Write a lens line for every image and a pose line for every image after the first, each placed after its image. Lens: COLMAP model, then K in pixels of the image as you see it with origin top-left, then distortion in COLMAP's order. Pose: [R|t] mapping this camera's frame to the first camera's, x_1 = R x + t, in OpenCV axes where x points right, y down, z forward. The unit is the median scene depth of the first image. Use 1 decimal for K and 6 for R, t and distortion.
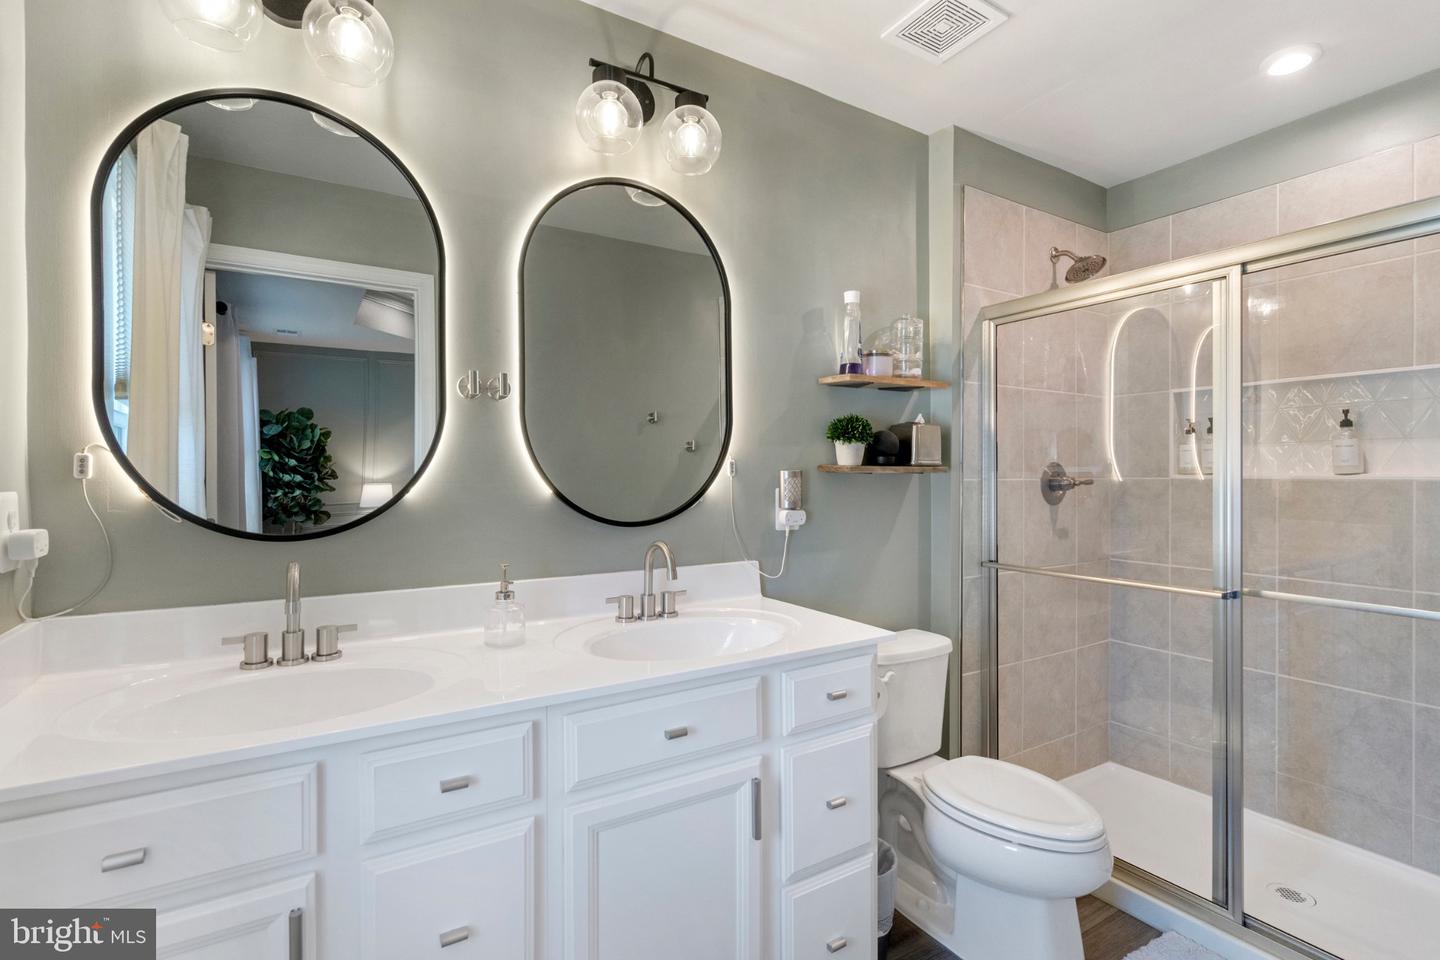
lens RADIAL K [[680.5, 0, 720.0], [0, 680.5, 480.0], [0, 0, 1]] dist [-0.003938, -0.000250]
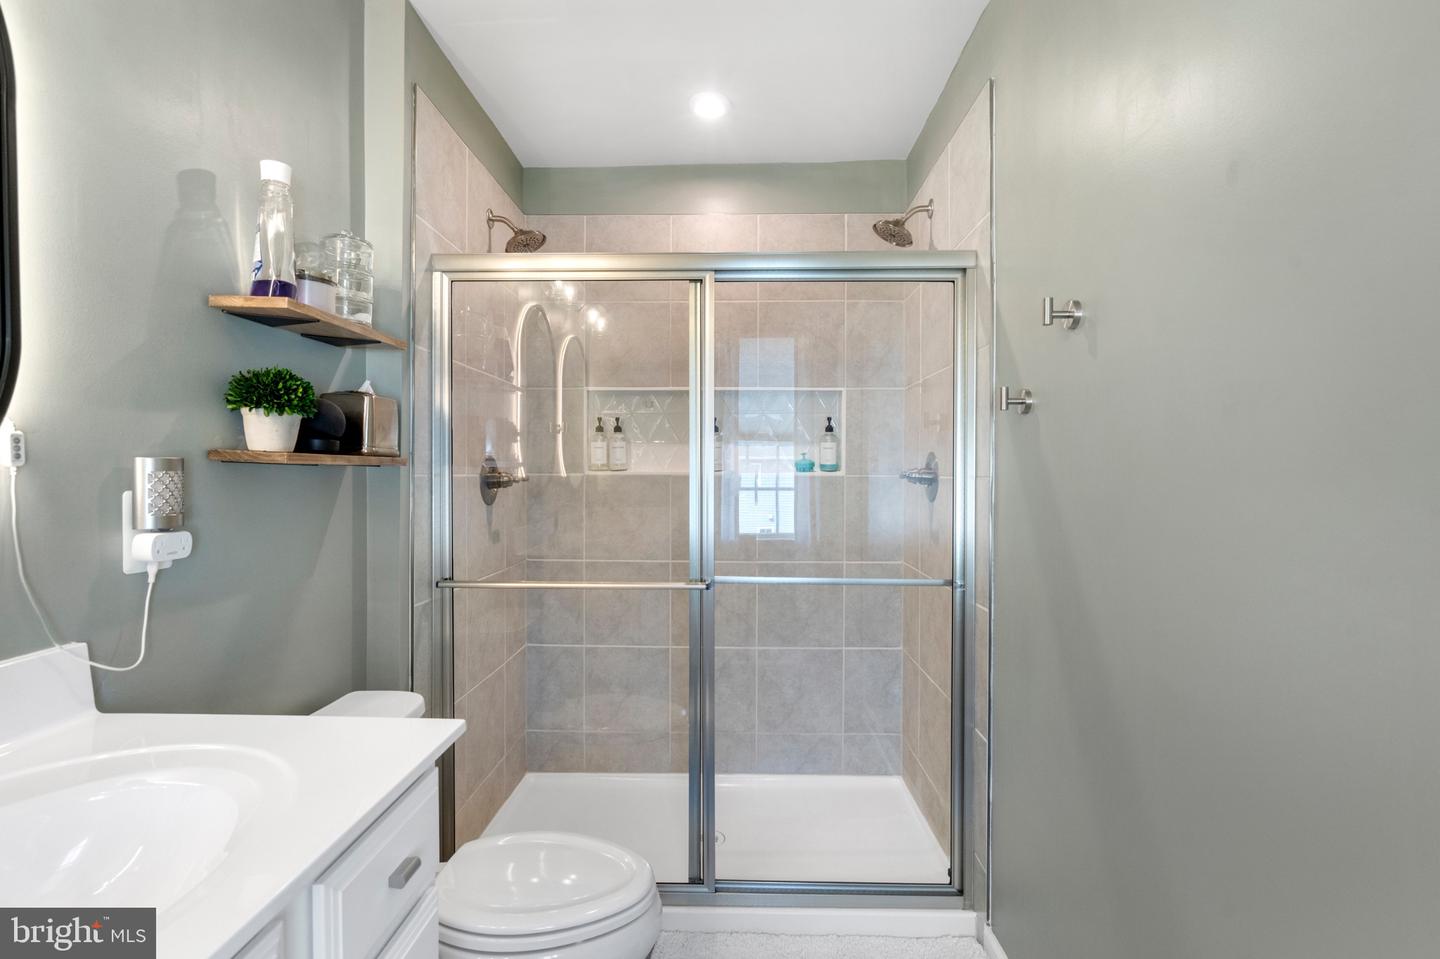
lens RADIAL K [[680.5, 0, 720.0], [0, 680.5, 479.5], [0, 0, 1]] dist [-0.003938, -0.000250]
pose [[0.545707, -0.004885, 0.837962, -0.095618], [0.004364, 0.999986, 0.002988, 0.003382], [-0.837965, 0.002026, 0.545721, 0.333566]]
